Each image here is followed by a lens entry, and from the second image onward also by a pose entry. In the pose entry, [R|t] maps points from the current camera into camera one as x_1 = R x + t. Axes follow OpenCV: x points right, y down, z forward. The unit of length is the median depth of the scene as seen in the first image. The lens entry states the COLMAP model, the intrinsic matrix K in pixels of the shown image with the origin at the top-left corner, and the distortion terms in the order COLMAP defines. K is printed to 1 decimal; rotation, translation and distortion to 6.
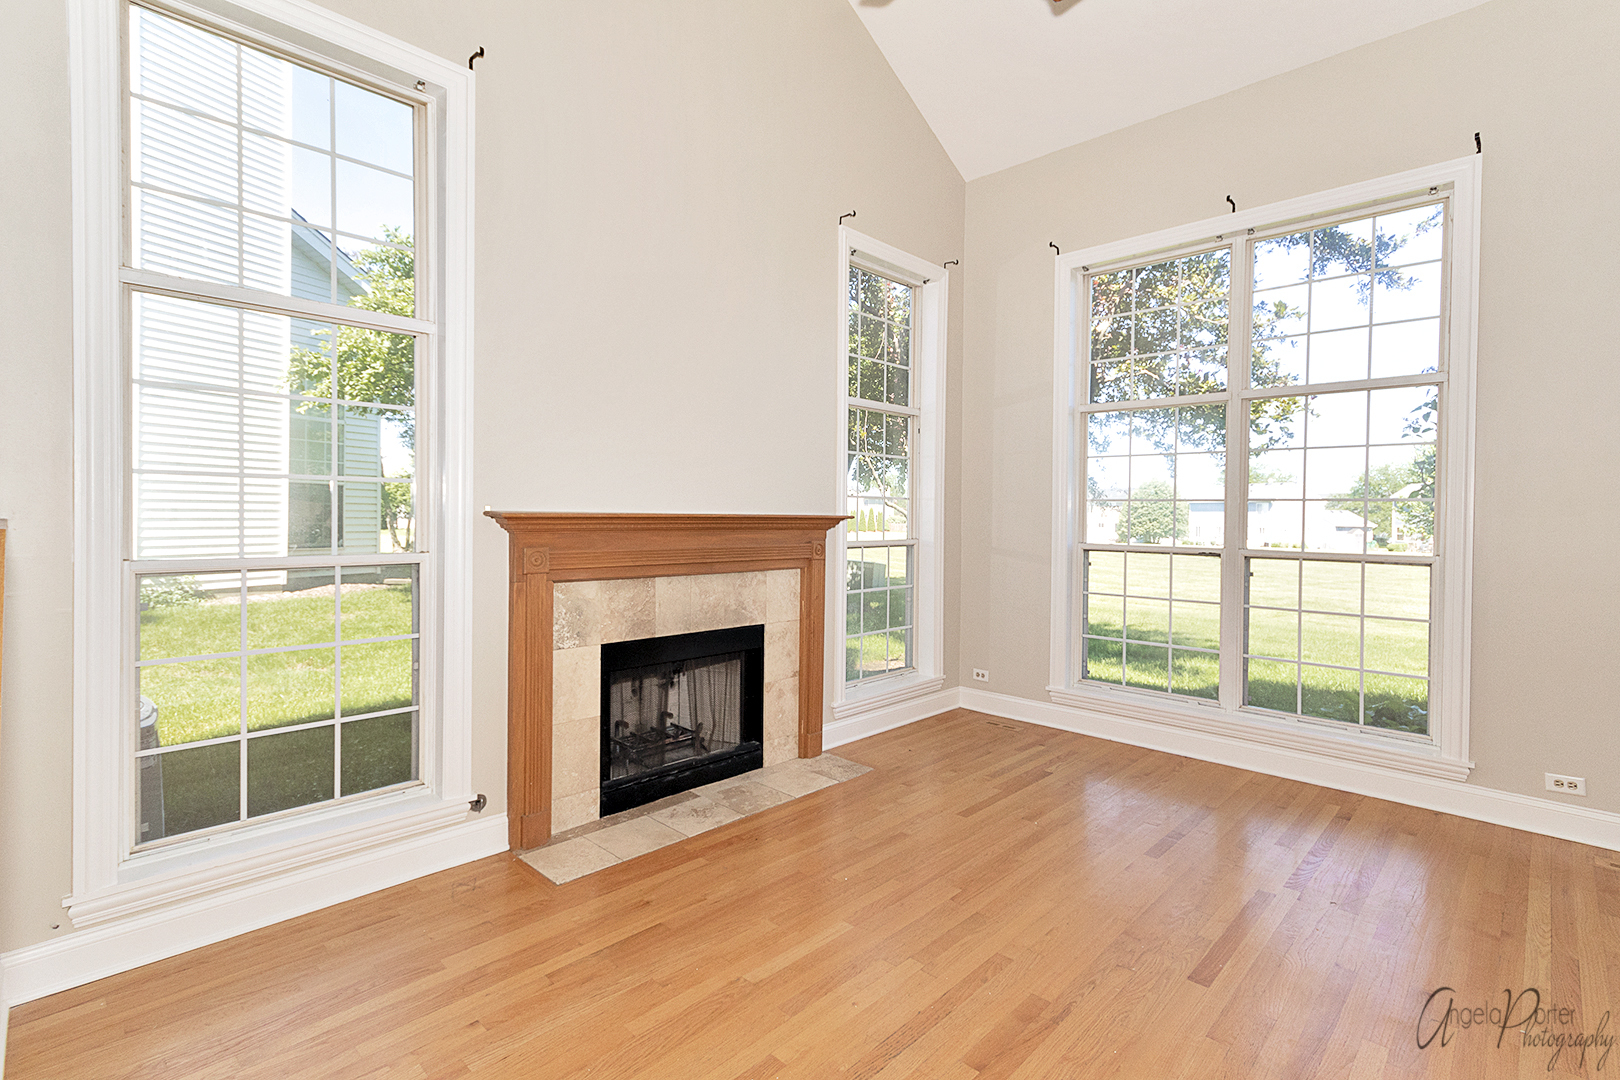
lens RADIAL K [[771.8, 0, 811.3], [0, 771.8, 524.2], [0, 0, 1]] dist [0.003625, 0.000661]
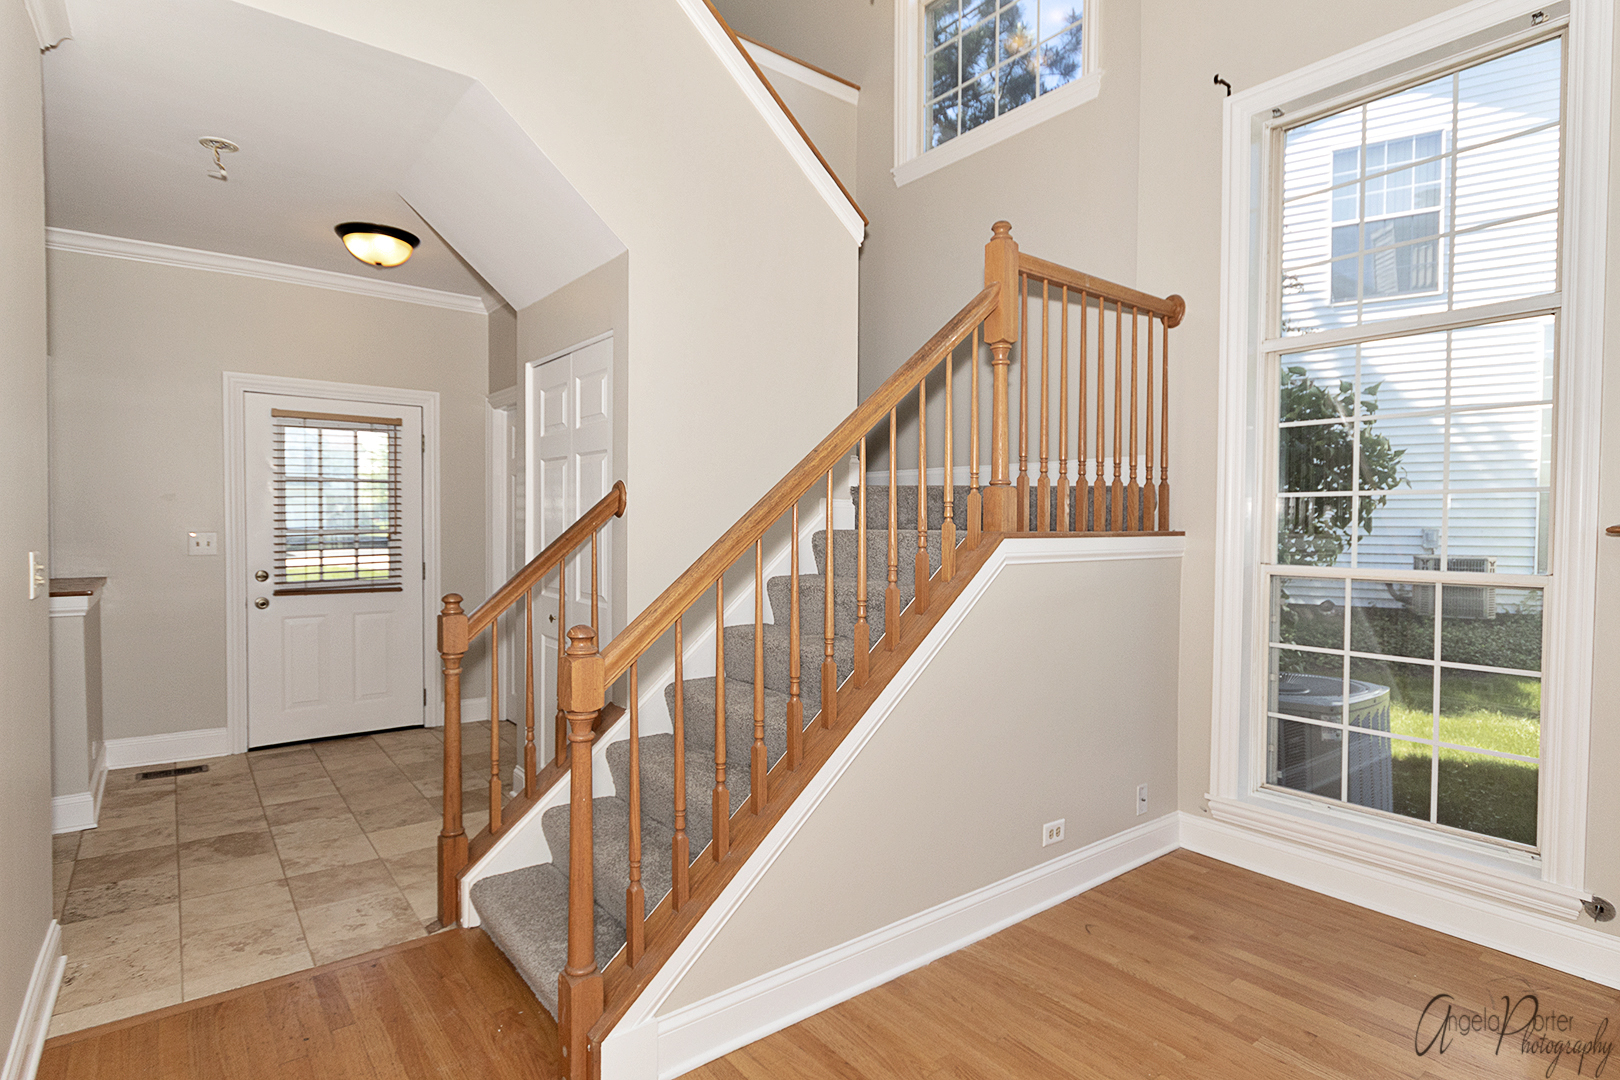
lens RADIAL K [[818.6, 0, 799.1], [0, 818.6, 540.9], [0, 0, 1]] dist [0.001059, 0.000460]
pose [[-0.150291, 0.009804, -0.988593, 0.386537], [-0.019546, 0.999726, 0.012886, 0.003609], [0.988449, 0.021260, -0.150058, 0.272677]]
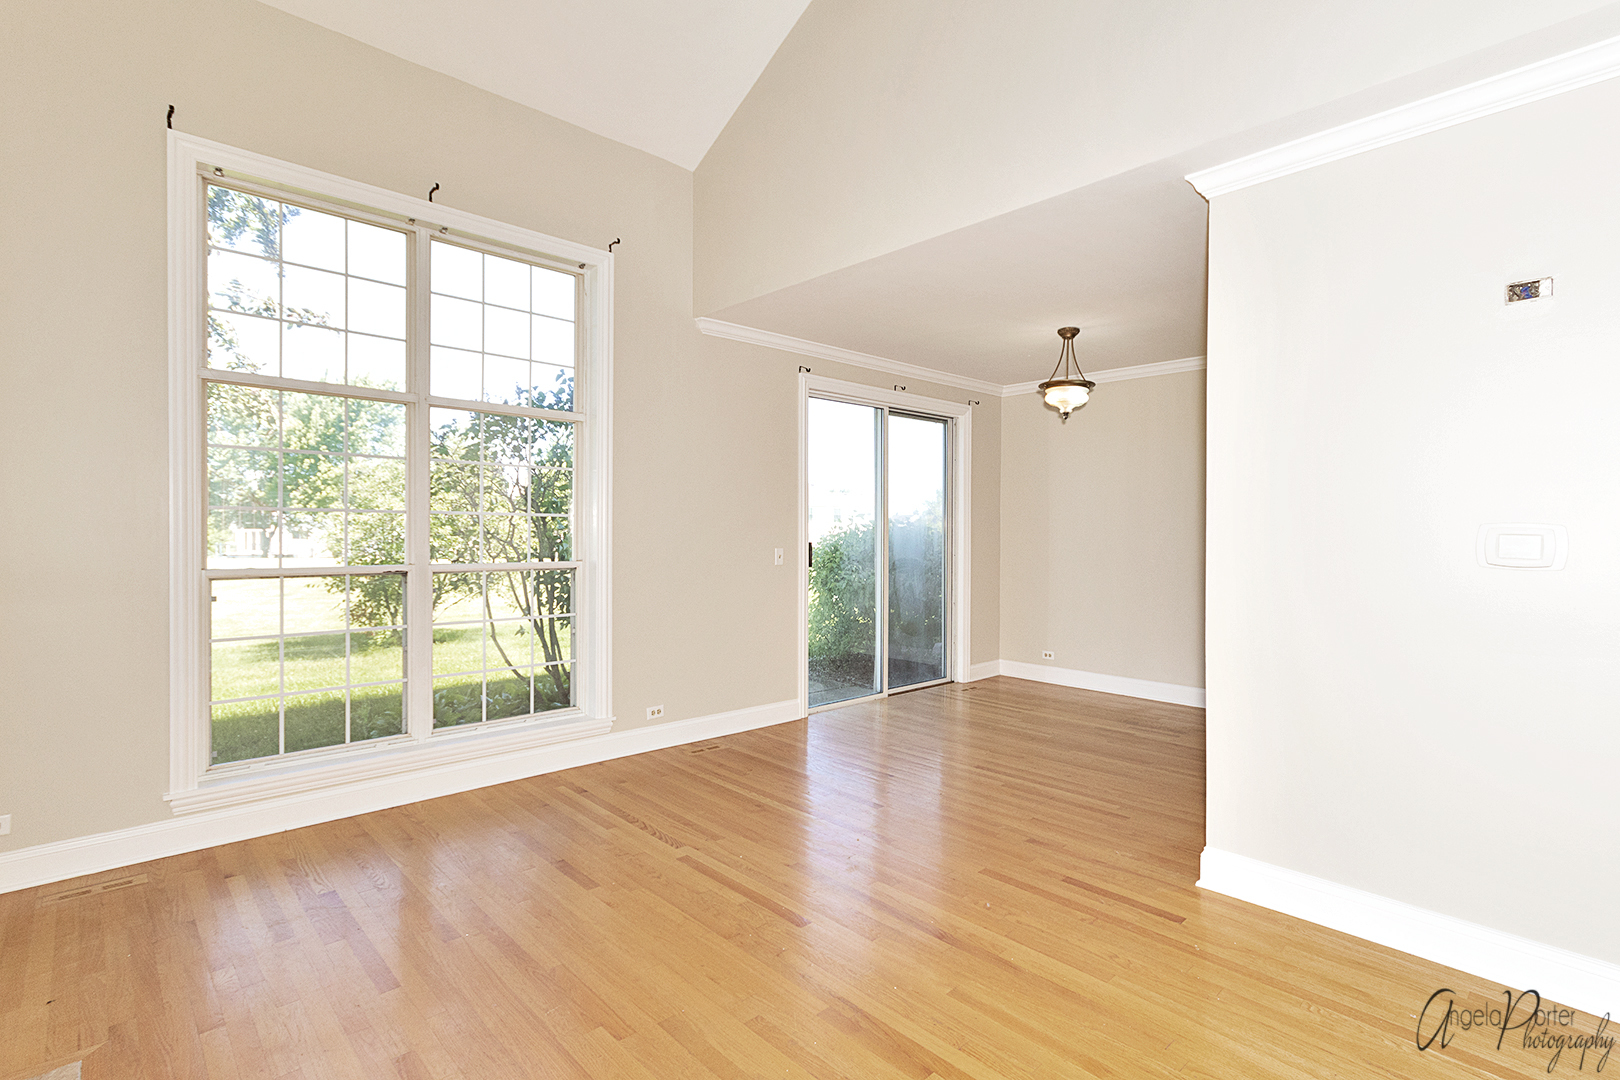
lens RADIAL K [[766.7, 0, 822.3], [0, 766.7, 560.9], [0, 0, 1]] dist [-0.000511, 0.000213]
pose [[0.039169, -0.053214, 0.997815, -0.411580], [0.005268, 0.998578, 0.053048, -0.023815], [-0.999219, 0.003178, 0.039393, 0.575231]]
